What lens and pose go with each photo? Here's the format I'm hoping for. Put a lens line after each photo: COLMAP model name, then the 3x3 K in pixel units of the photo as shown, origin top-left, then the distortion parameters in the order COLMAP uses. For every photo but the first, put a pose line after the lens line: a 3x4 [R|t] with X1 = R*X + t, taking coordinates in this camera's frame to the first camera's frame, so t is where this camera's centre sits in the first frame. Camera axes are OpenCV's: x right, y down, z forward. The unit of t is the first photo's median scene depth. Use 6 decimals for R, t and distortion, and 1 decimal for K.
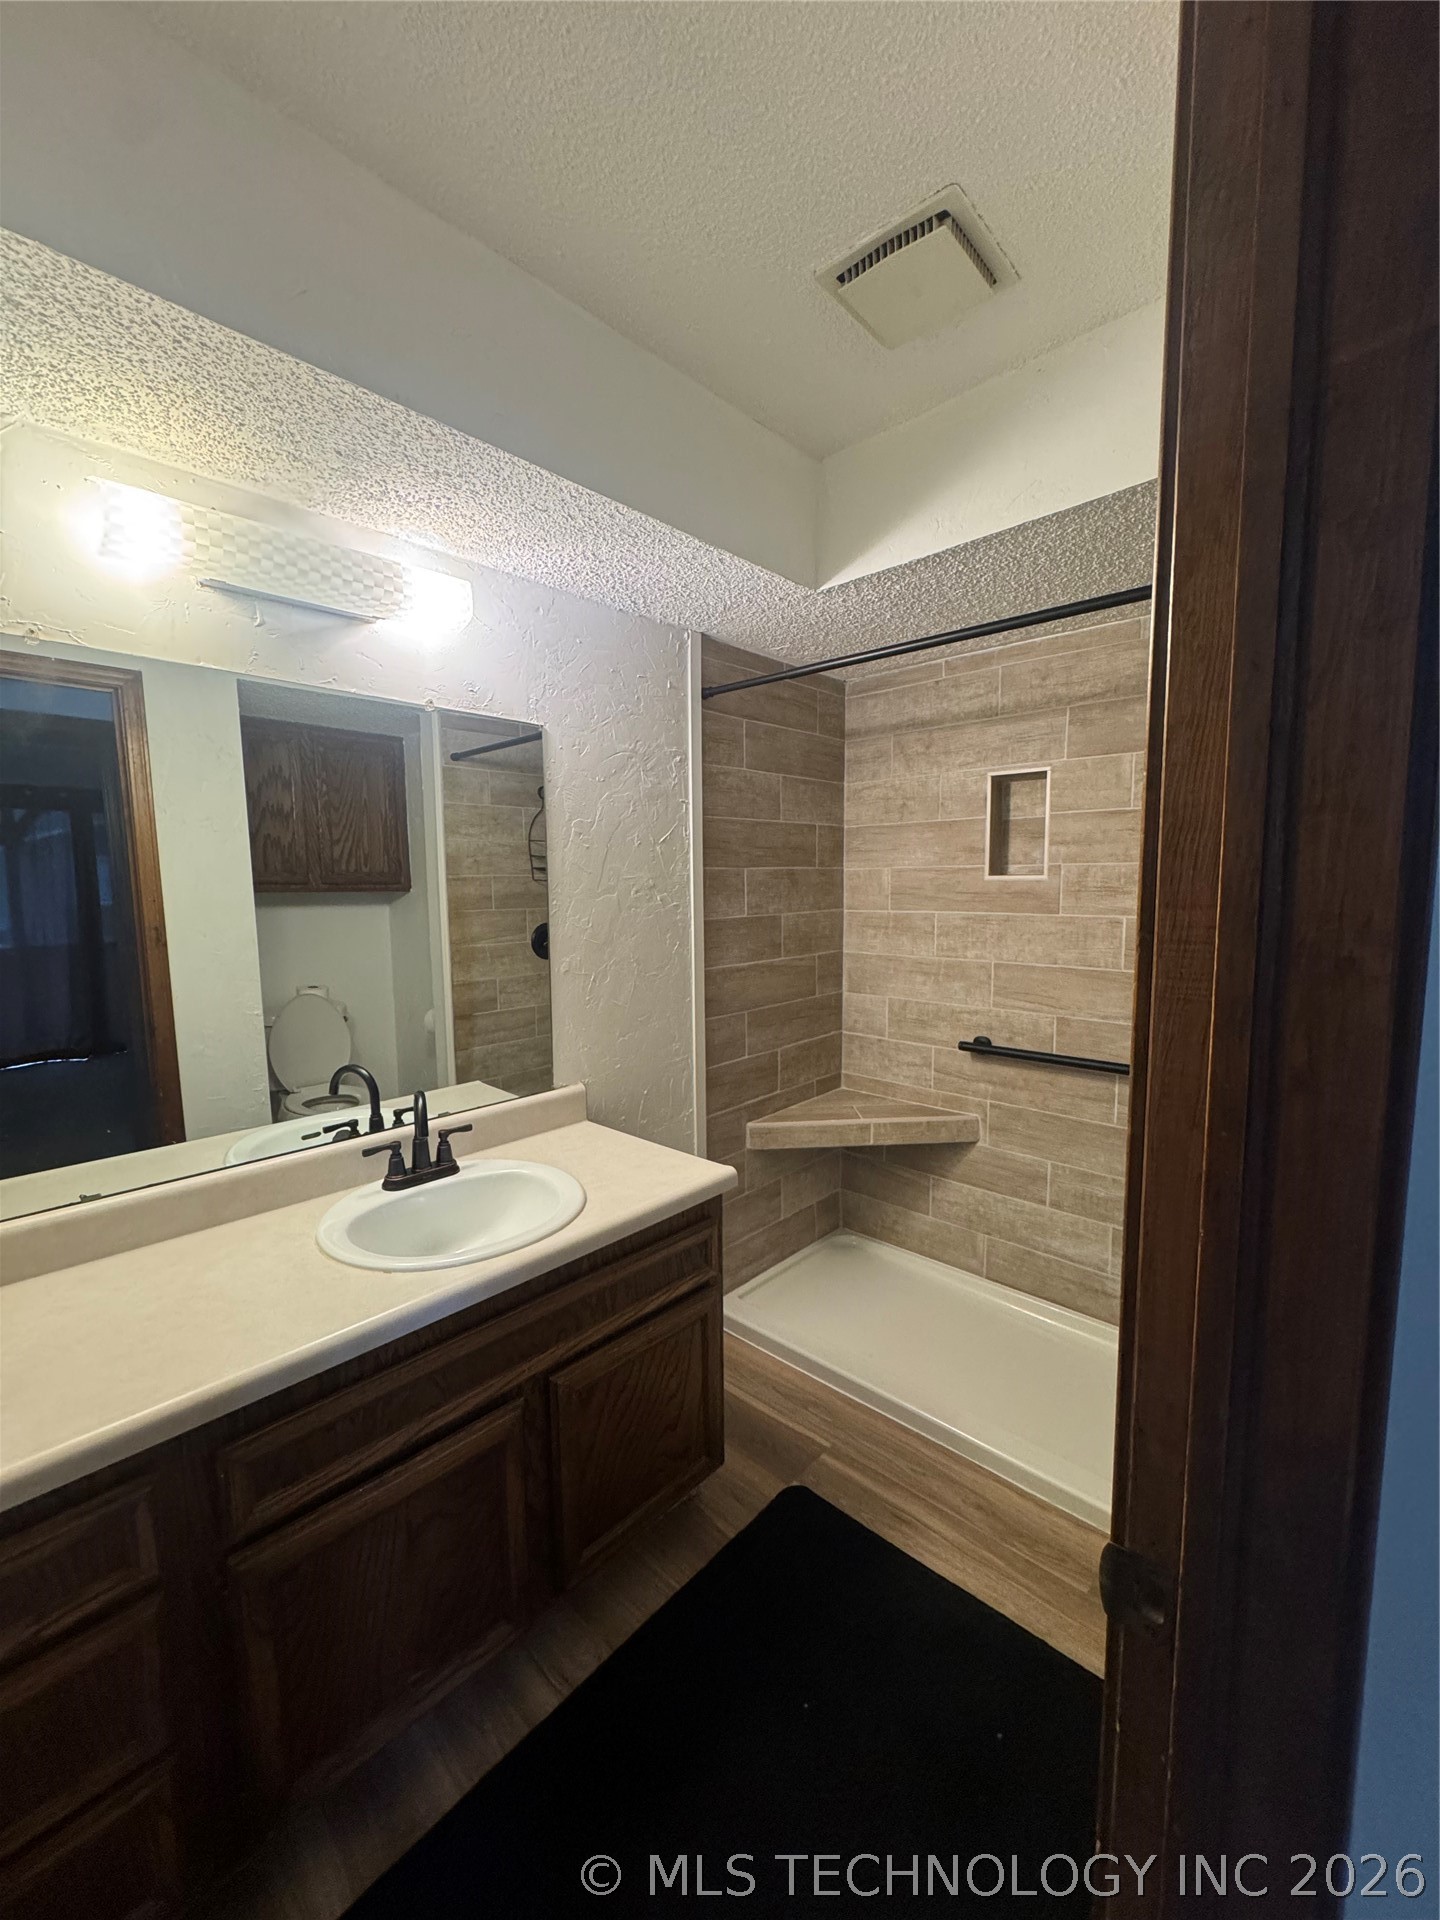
lens RADIAL K [[765.0, 0, 719.2], [0, 765.0, 955.1], [0, 0, 1]] dist [-0.004390, 0.000894]
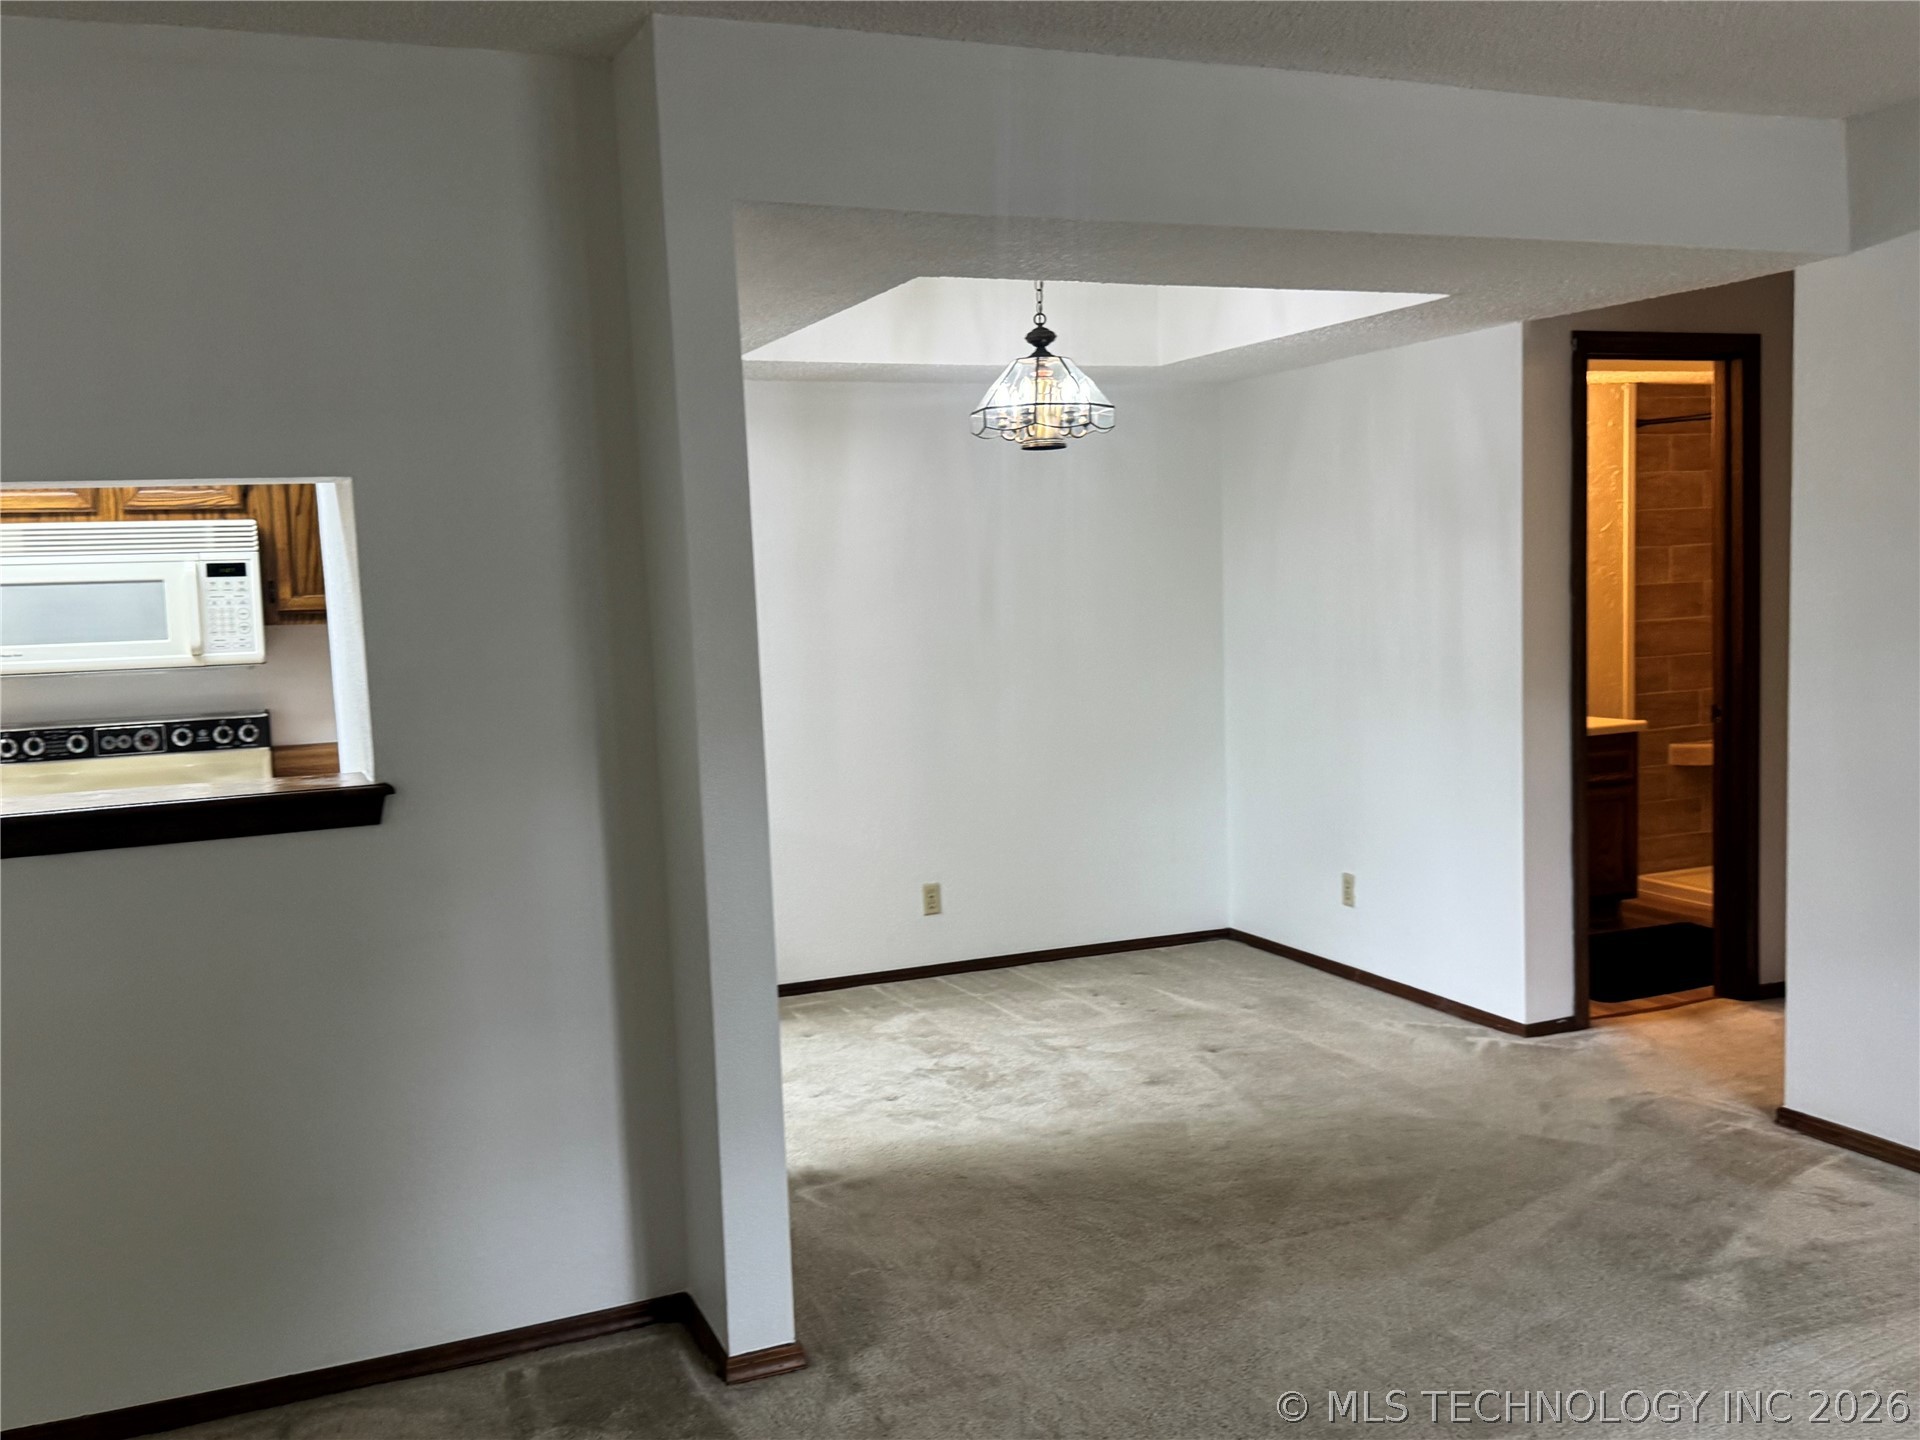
lens RADIAL K [[1762.1, 0, 953.0], [0, 1762.1, 723.4], [0, 0, 1]] dist [0.075707, -0.180663]
pose [[0.917527, 0.014655, -0.397404, 0.117239], [-0.012197, 0.999888, 0.008711, 0.175317], [0.397487, -0.003146, 0.917602, -2.238114]]
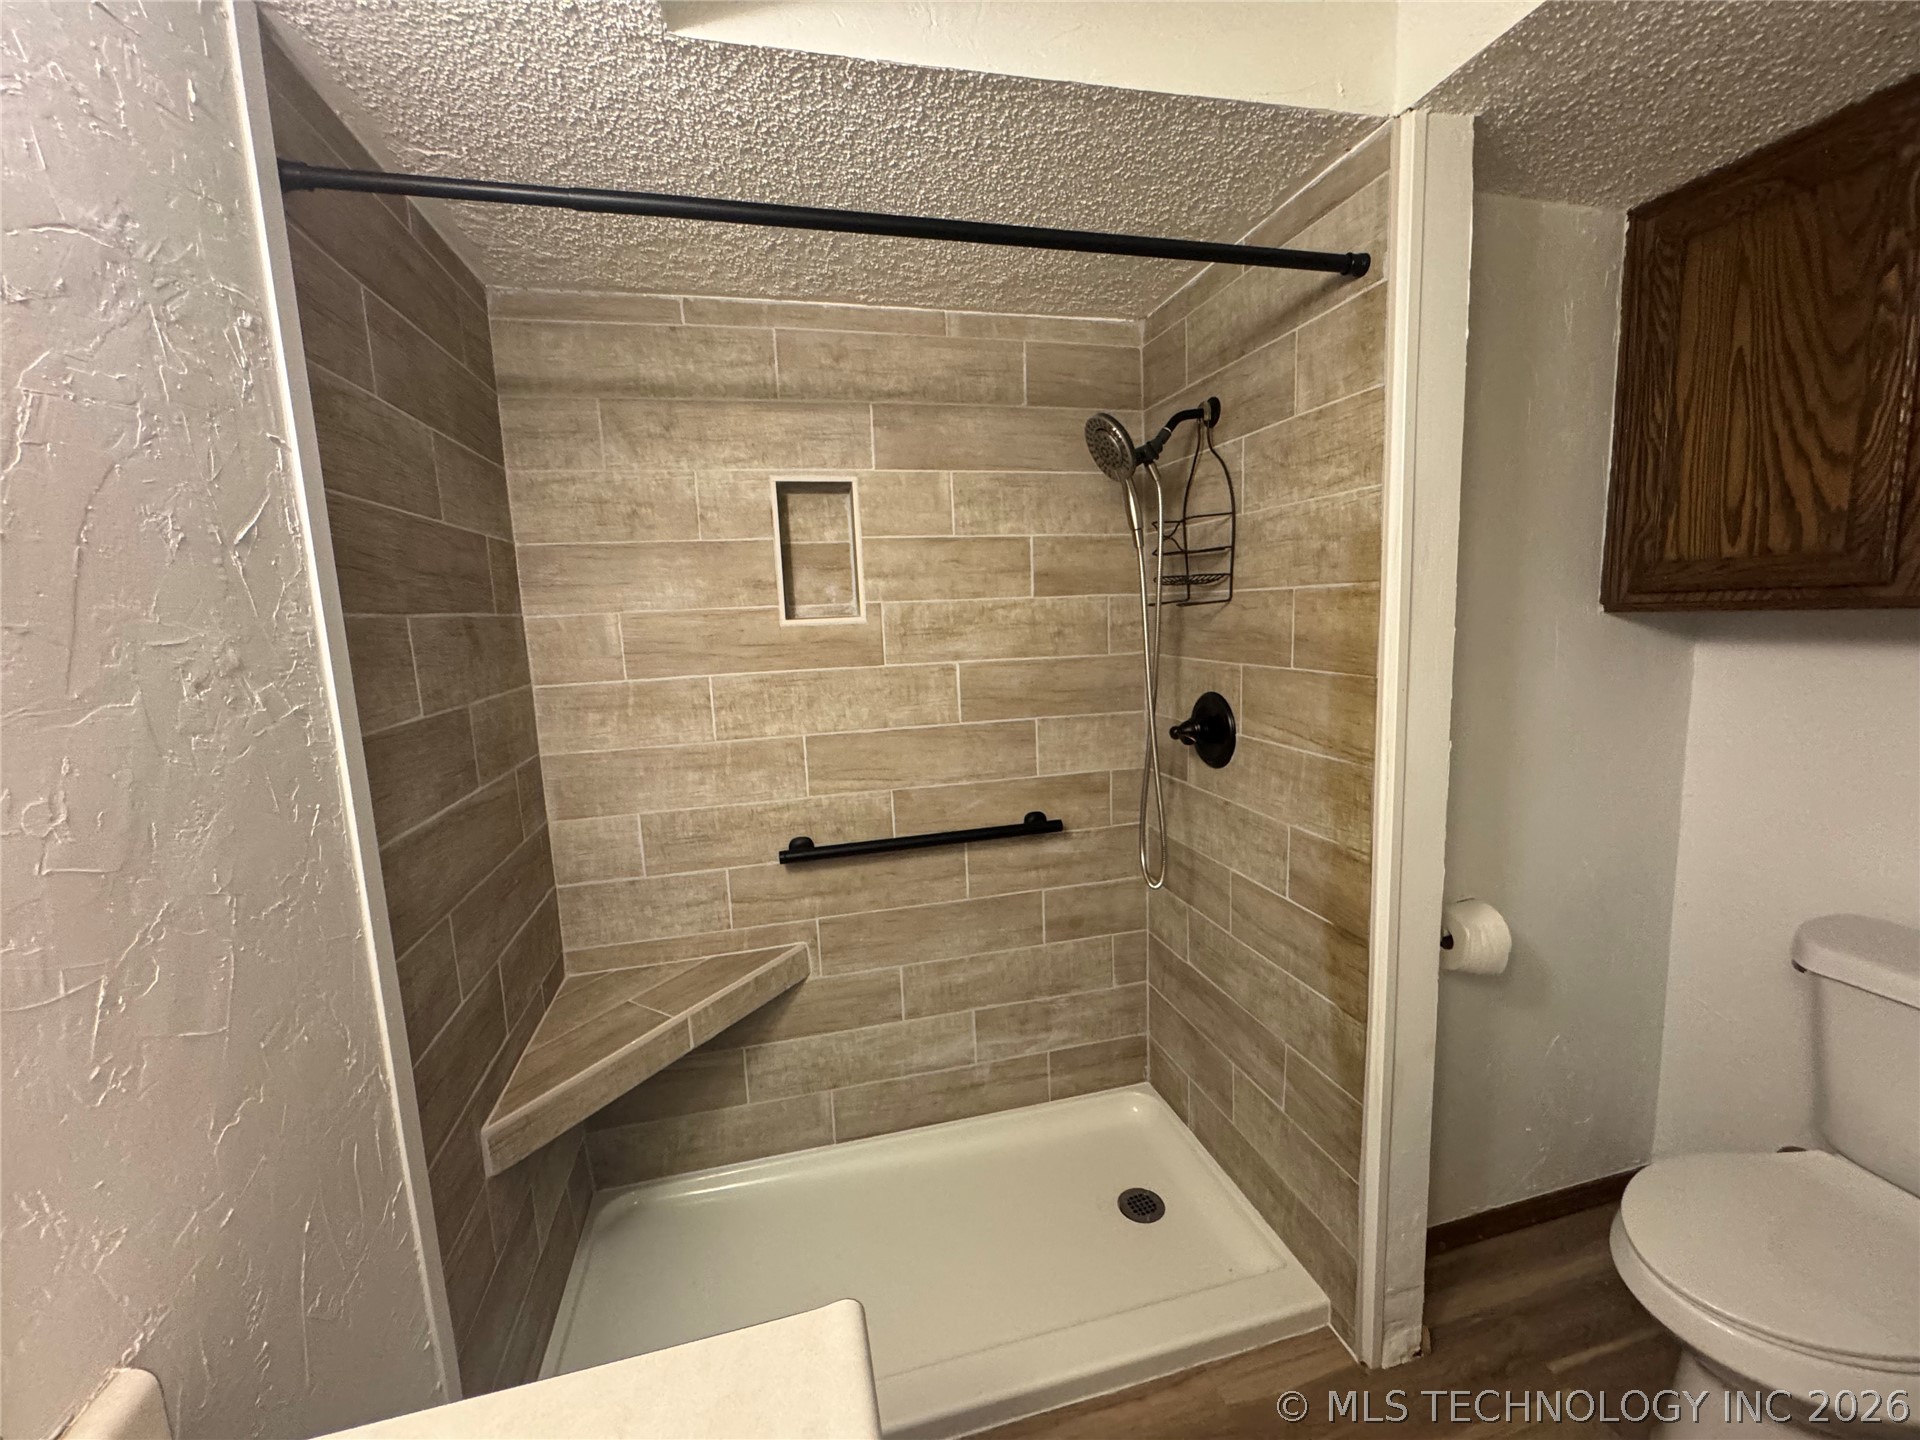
lens RADIAL K [[765.0, 0, 956.4], [0, 765.0, 716.2], [0, 0, 1]] dist [-0.004390, 0.000894]
pose [[0.545119, -0.126398, 0.828775, -0.173424], [0.117821, 0.990308, 0.073537, -0.046668], [-0.830038, 0.057561, 0.554728, 0.459691]]
